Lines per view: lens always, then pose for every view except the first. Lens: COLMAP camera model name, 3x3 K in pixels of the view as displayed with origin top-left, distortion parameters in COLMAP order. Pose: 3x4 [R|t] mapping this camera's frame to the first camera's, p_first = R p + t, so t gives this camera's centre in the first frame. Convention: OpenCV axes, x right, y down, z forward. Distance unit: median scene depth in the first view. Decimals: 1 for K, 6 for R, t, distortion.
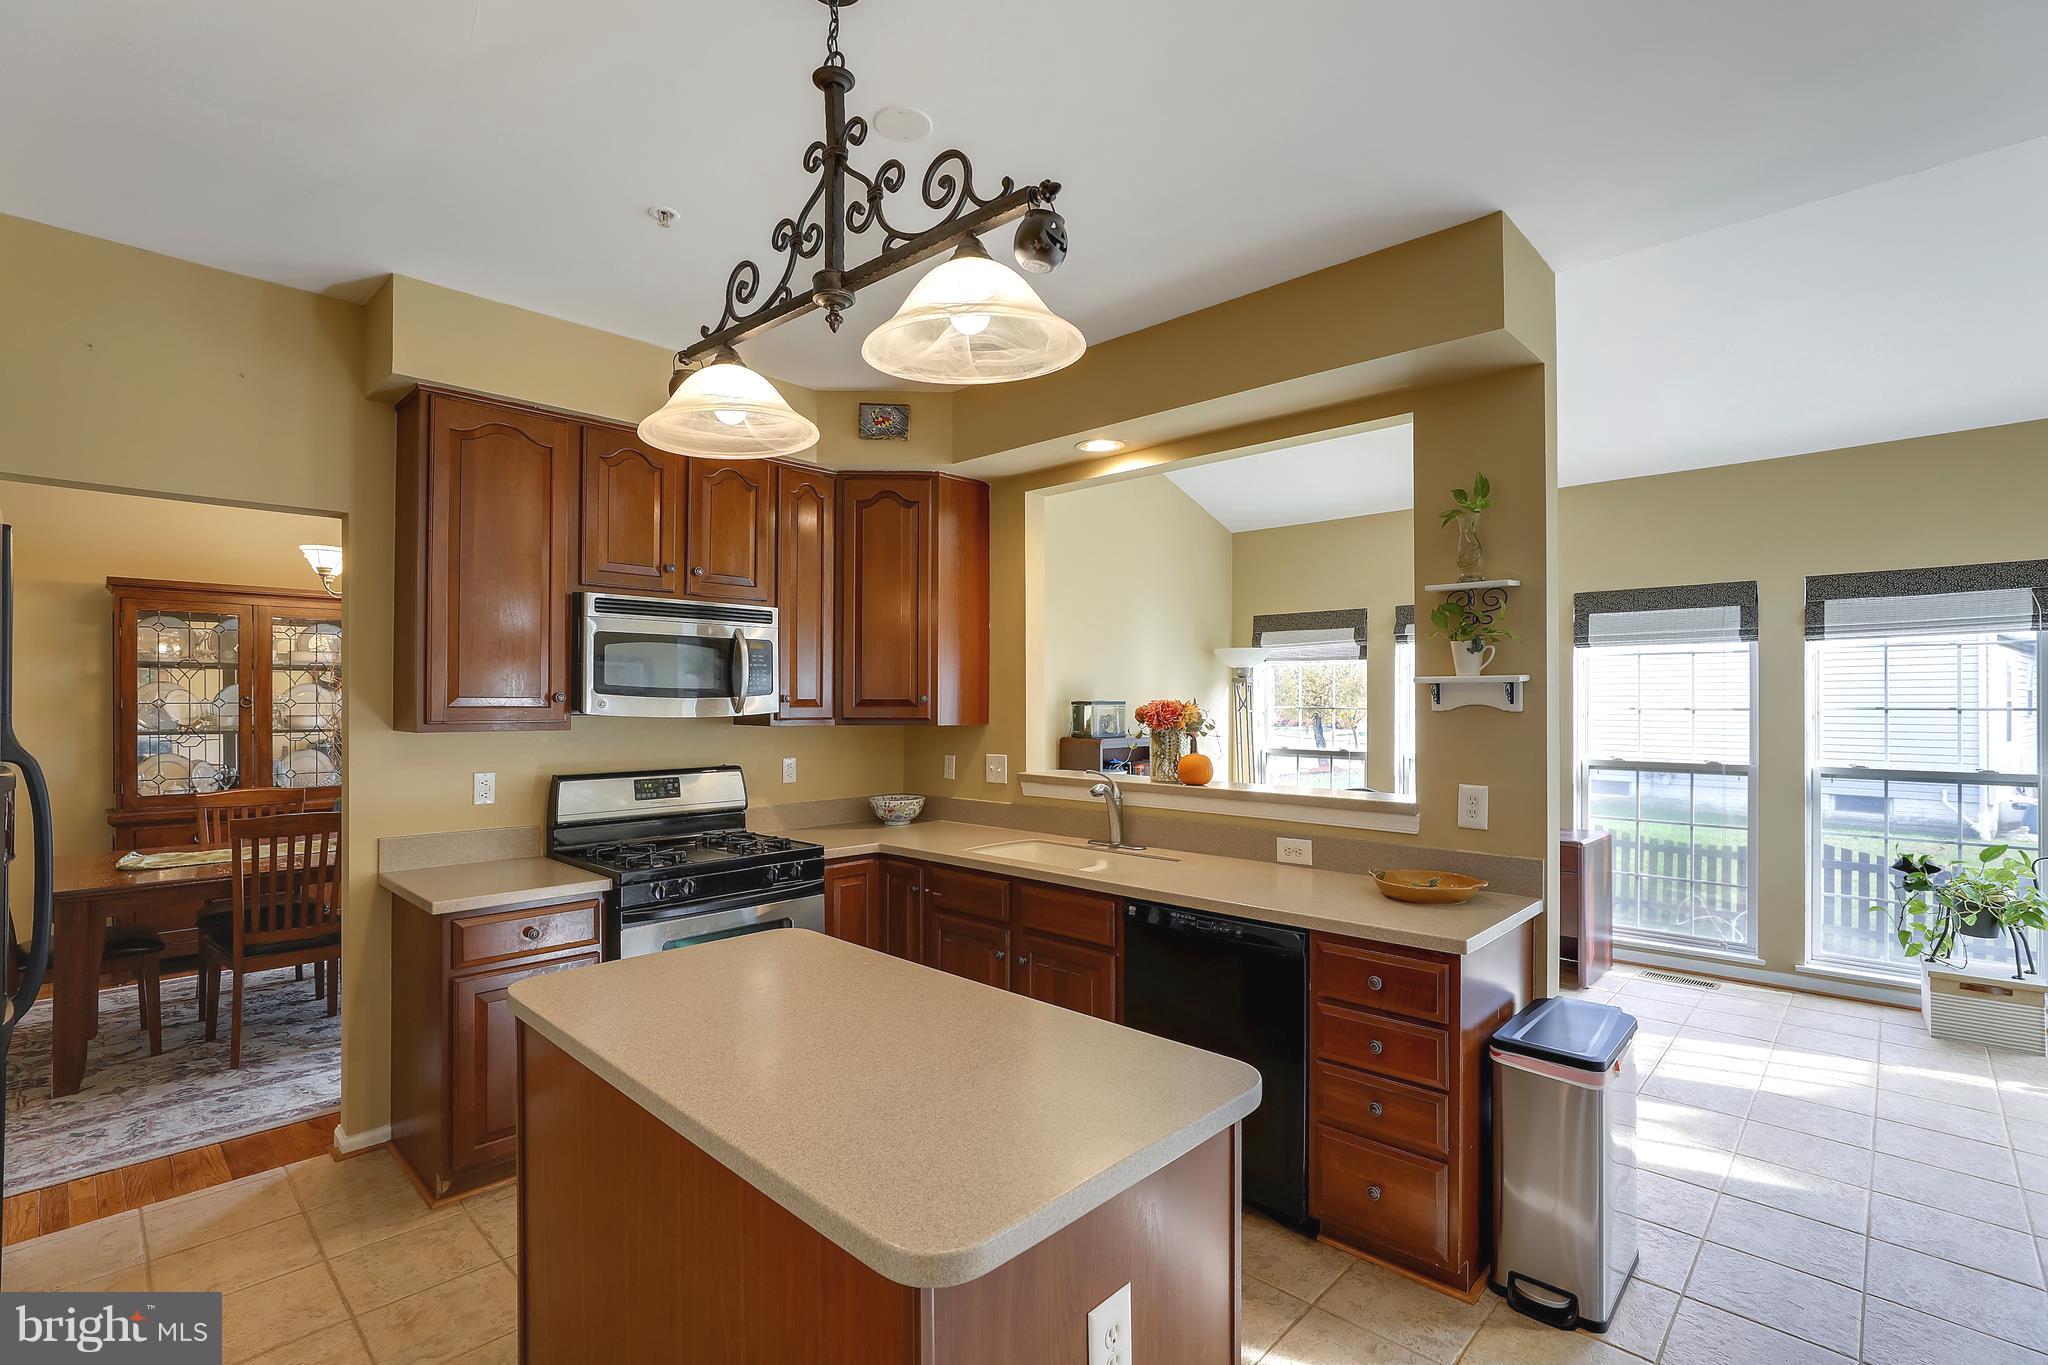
lens RADIAL K [[925.7, 0, 1020.5], [0, 925.7, 686.9], [0, 0, 1]] dist [-0.018235, 0.003653]
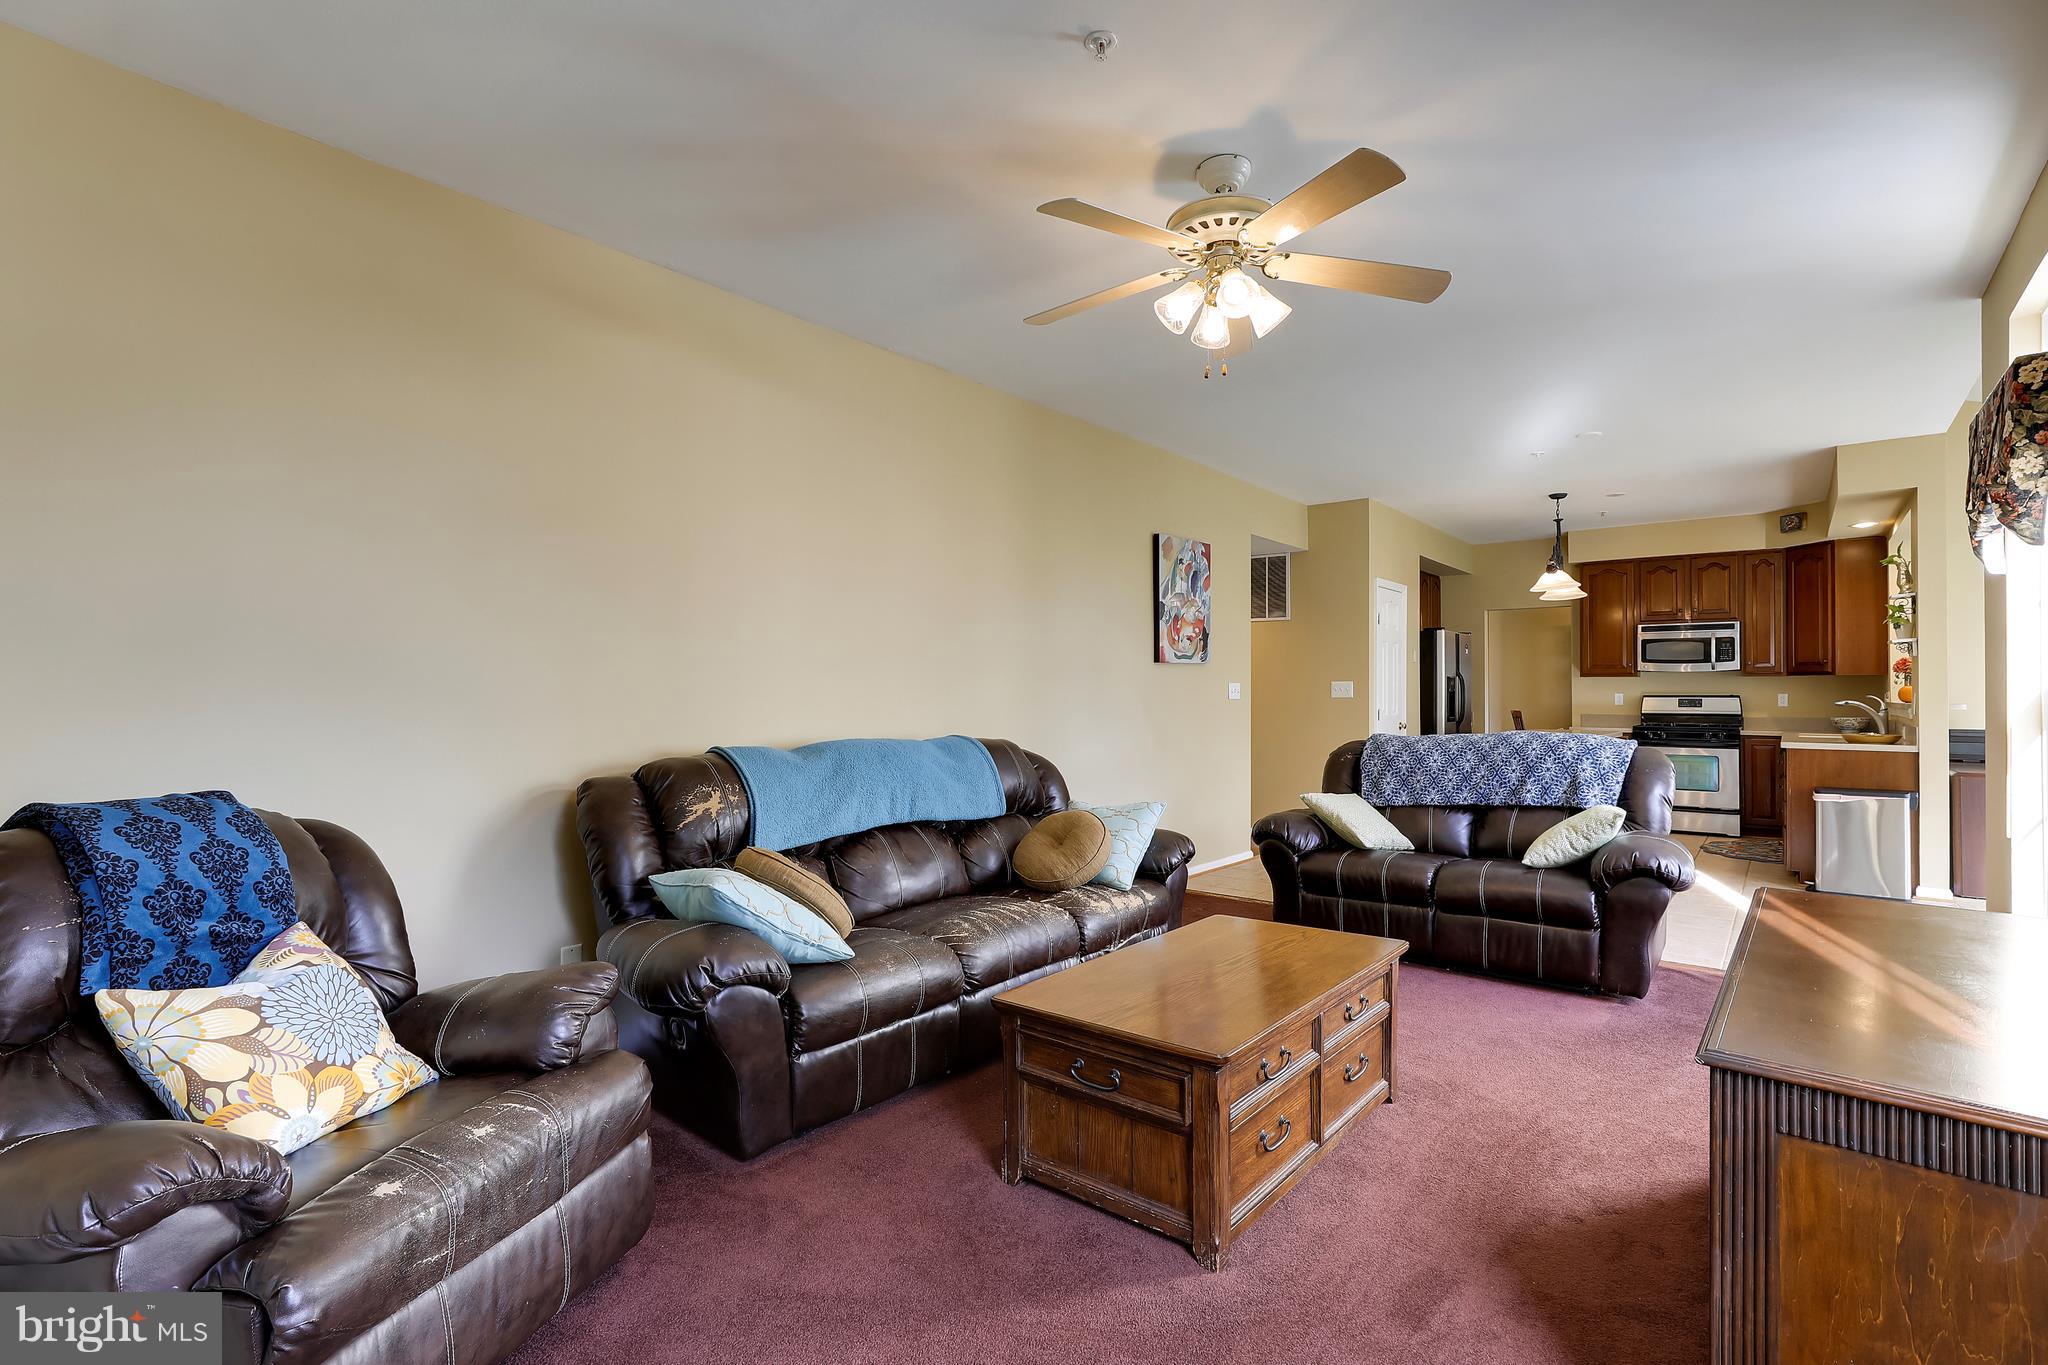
lens RADIAL K [[925.7, 0, 1038.9], [0, 925.7, 673.9], [0, 0, 1]] dist [-0.018235, 0.003653]
pose [[0.079202, -0.019894, -0.996660, 1.764133], [0.010487, 0.999762, -0.019122, 0.062300], [0.996803, -0.008937, 0.079392, -0.817906]]
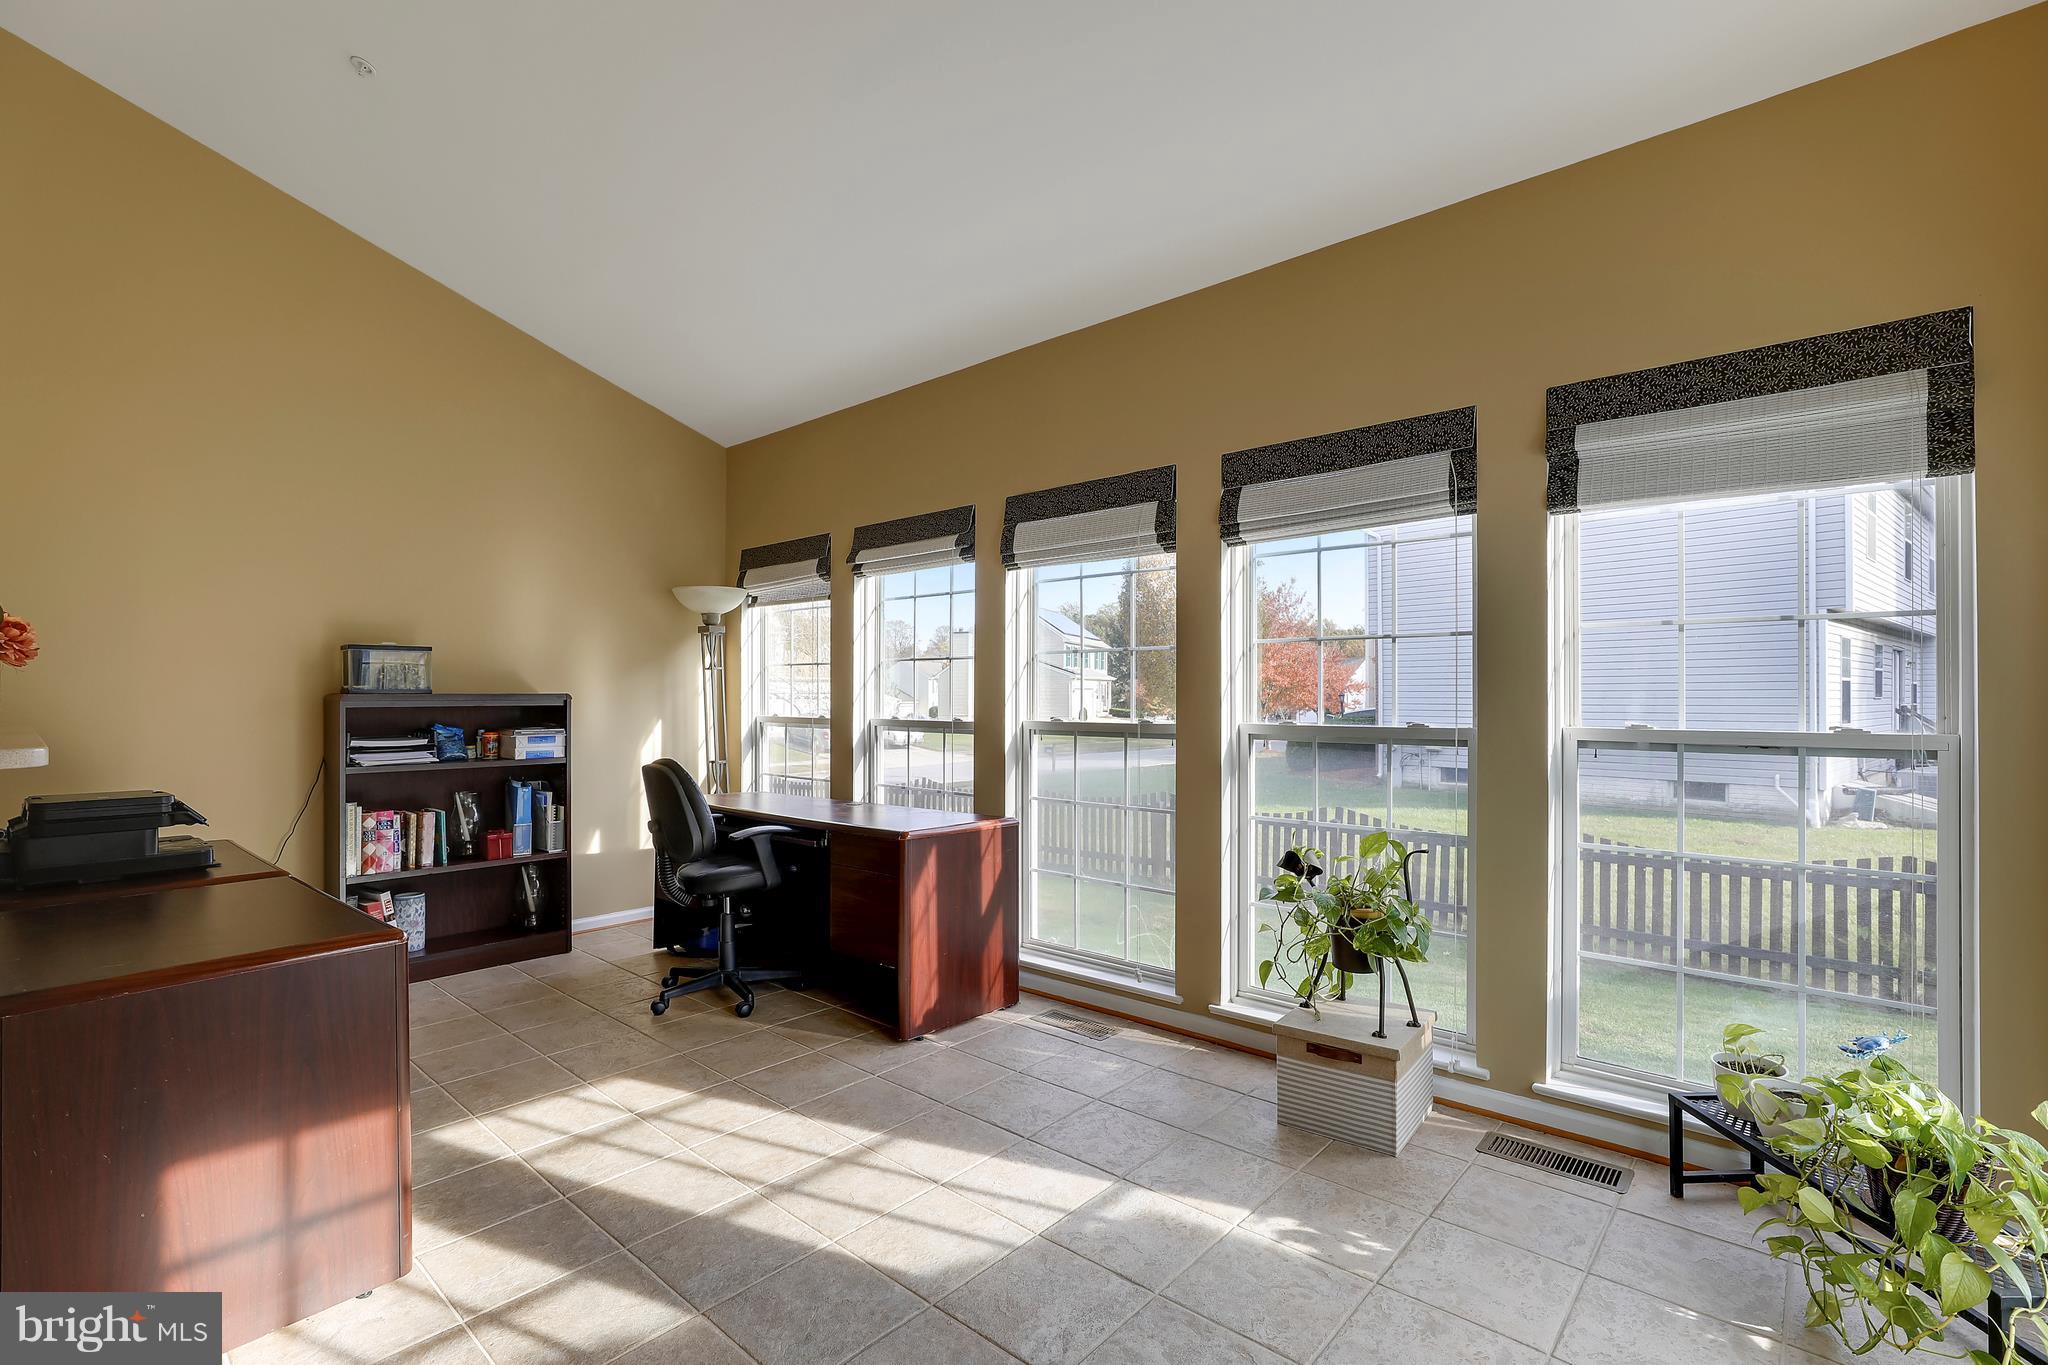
lens RADIAL K [[925.7, 0, 1019.9], [0, 925.7, 683.7], [0, 0, 1]] dist [-0.018235, 0.003653]
pose [[0.998901, -0.002038, 0.046824, 0.823231], [0.001995, 0.999998, 0.000953, 0.068250], [-0.046825, -0.000859, 0.998903, 0.360137]]
